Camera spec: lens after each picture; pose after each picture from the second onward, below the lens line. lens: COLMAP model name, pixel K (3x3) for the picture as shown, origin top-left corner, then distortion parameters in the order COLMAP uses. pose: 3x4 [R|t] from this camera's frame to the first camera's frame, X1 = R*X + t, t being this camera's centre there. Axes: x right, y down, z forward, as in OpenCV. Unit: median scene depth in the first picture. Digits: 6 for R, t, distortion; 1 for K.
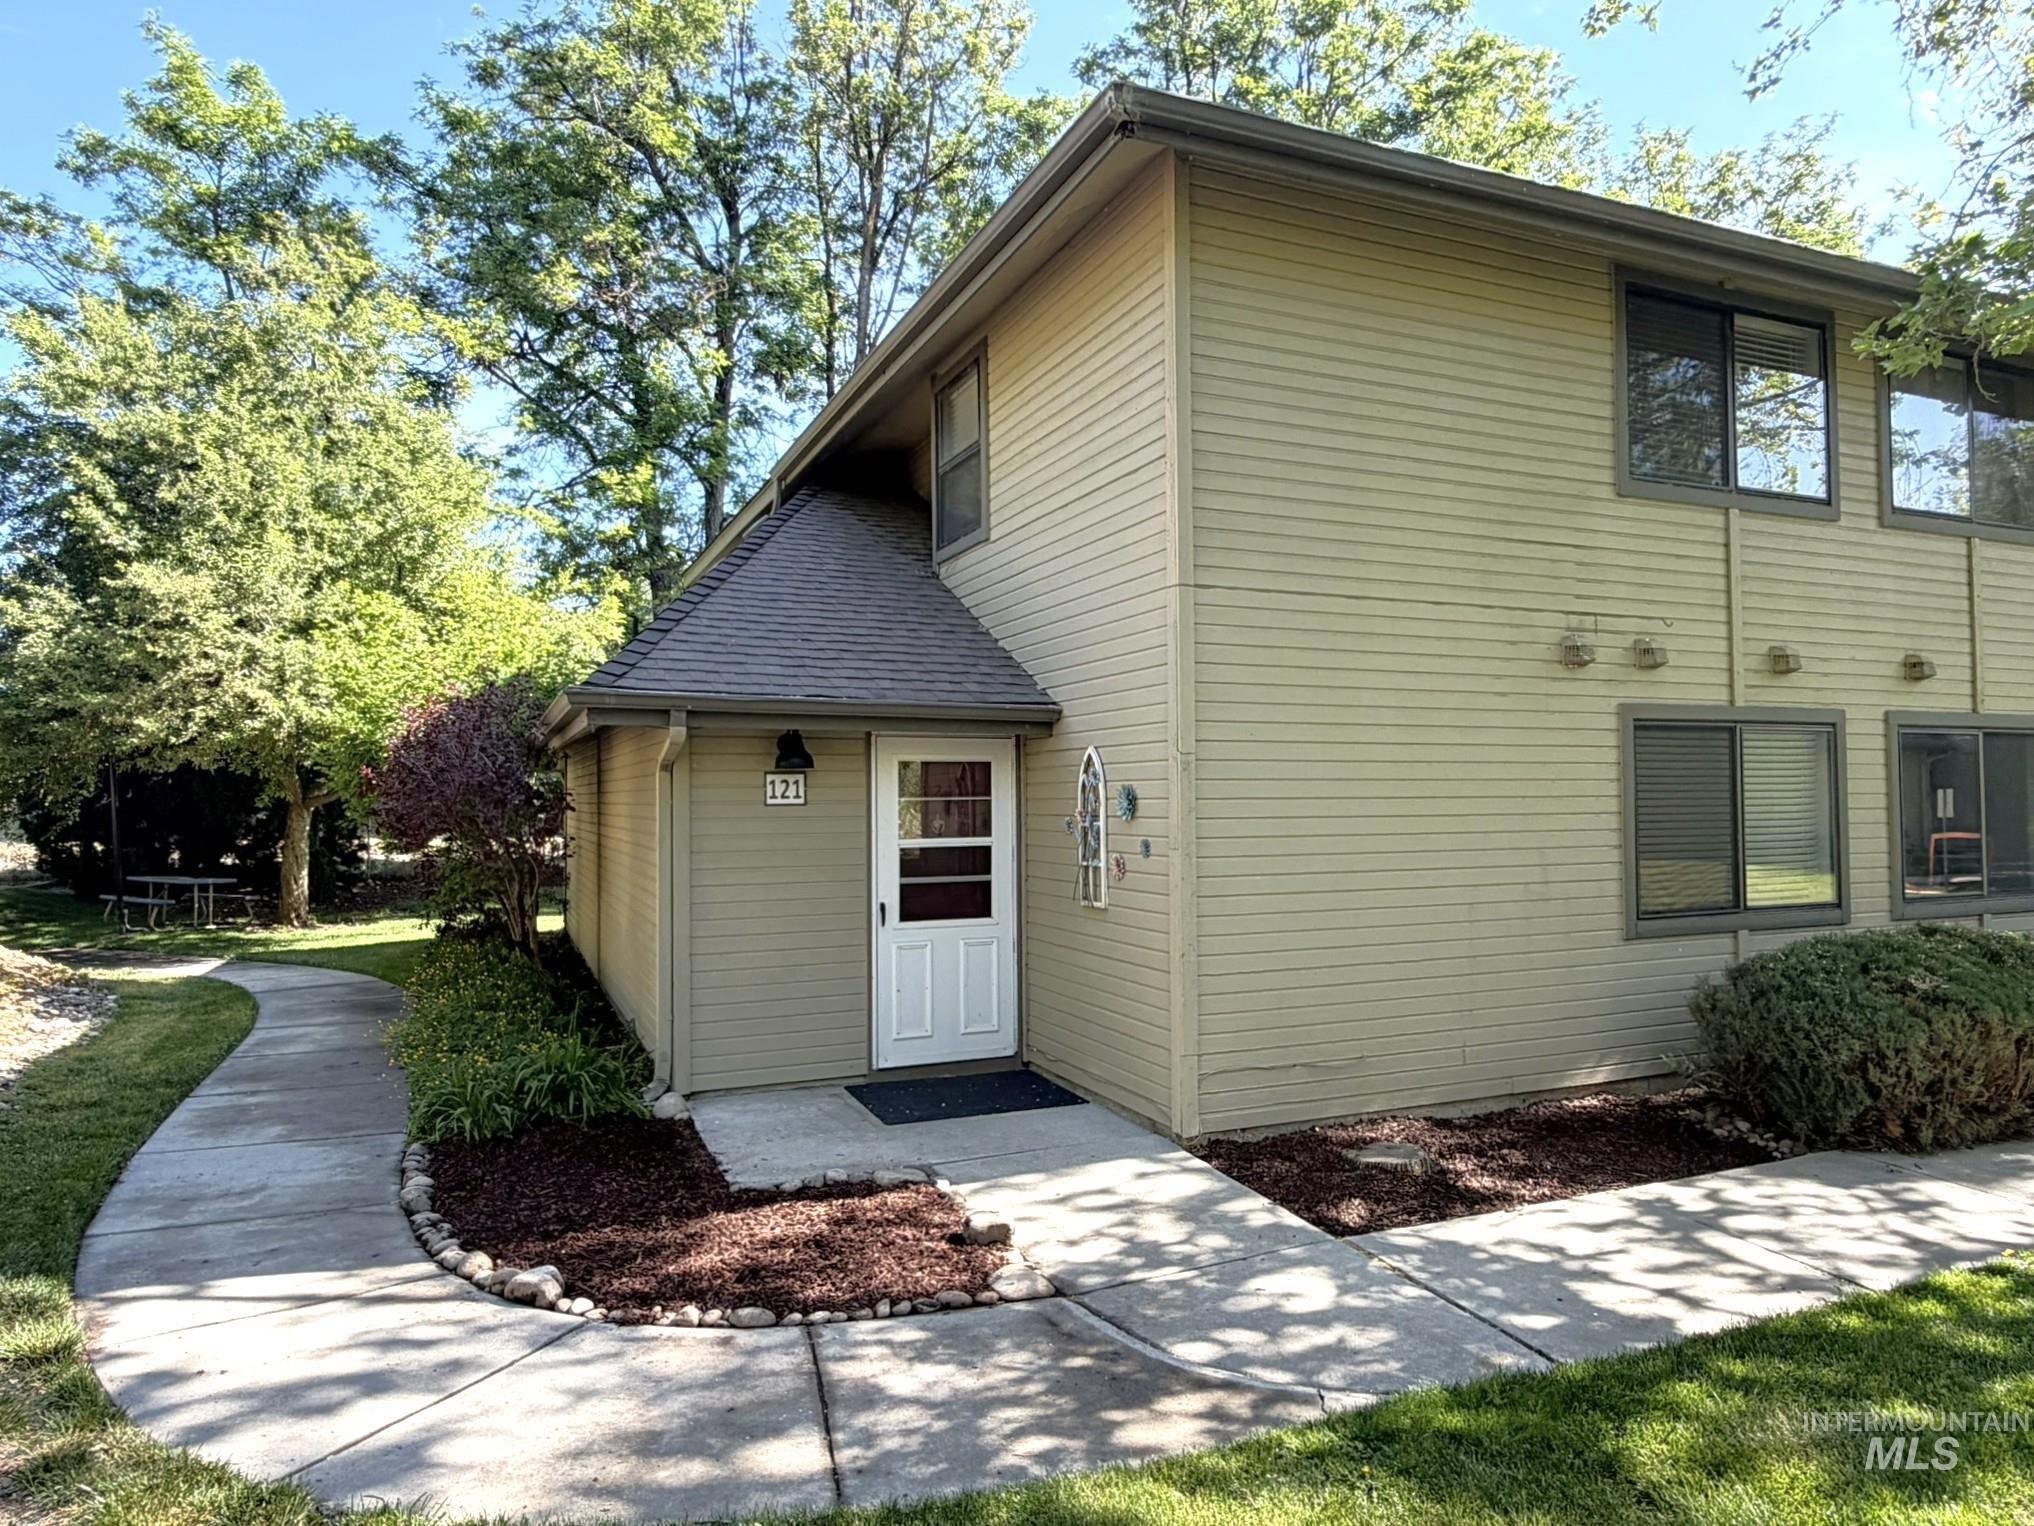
lens RADIAL K [[1249.7, 0, 1017.0], [0, 1249.7, 763.0], [0, 0, 1]] dist [-0.040539, -0.000393]
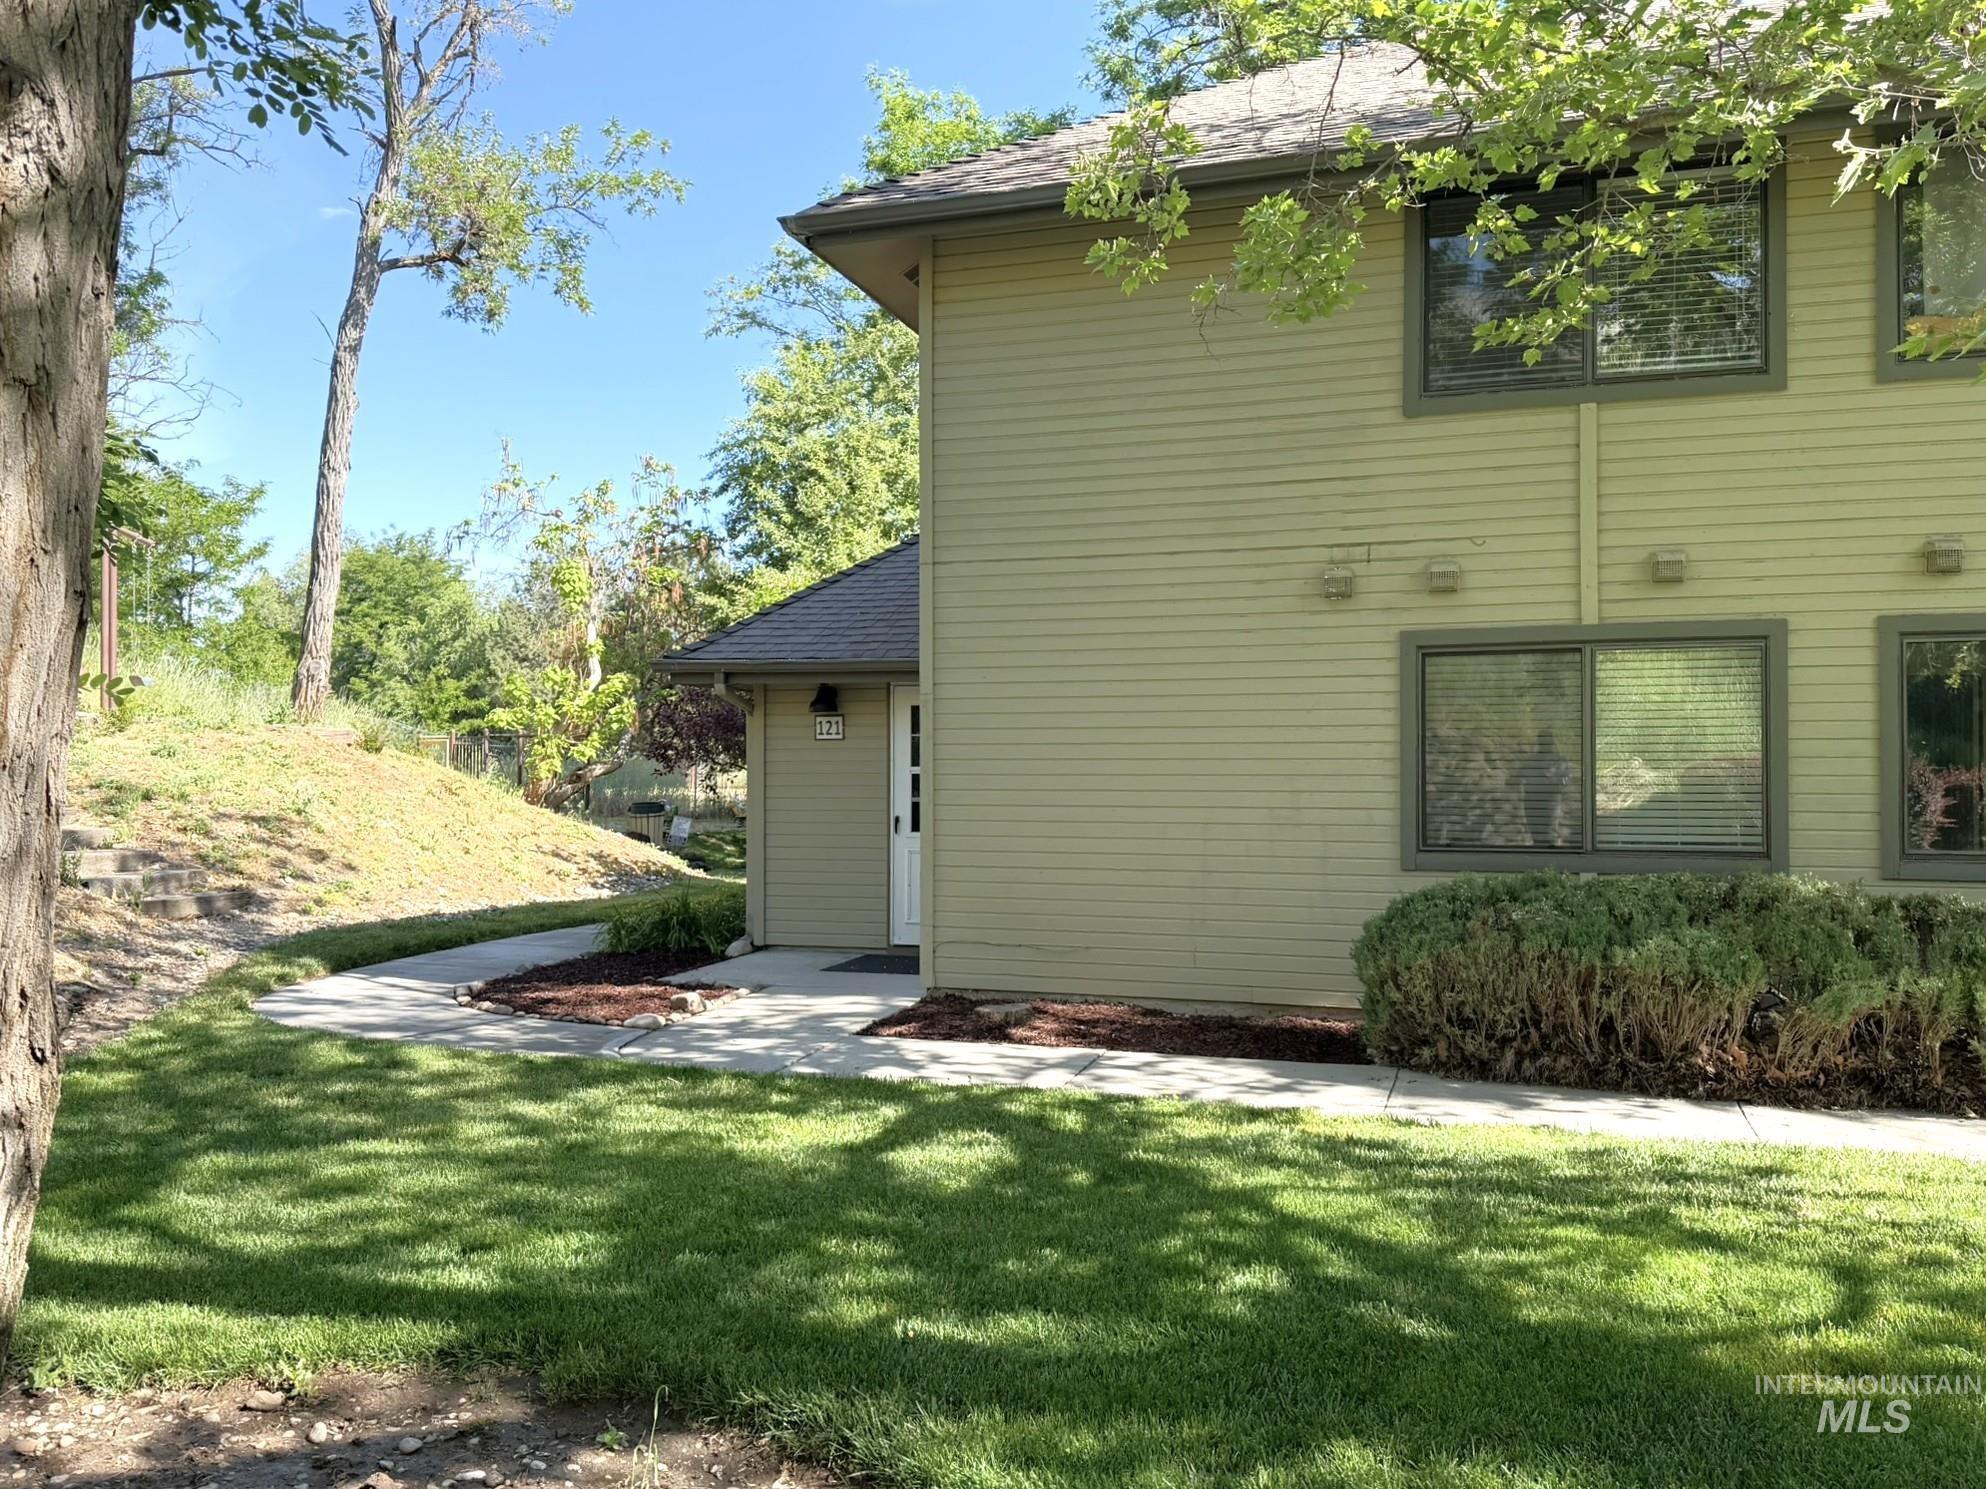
lens RADIAL K [[1579.4, 0, 993.0], [0, 1579.4, 744.5], [0, 0, 1]] dist [0.008147, 0.001415]
pose [[0.748951, -0.004512, -0.662610, 1.070728], [0.012359, 0.999898, 0.007160, 0.028833], [0.662510, -0.013552, 0.748931, -0.158227]]
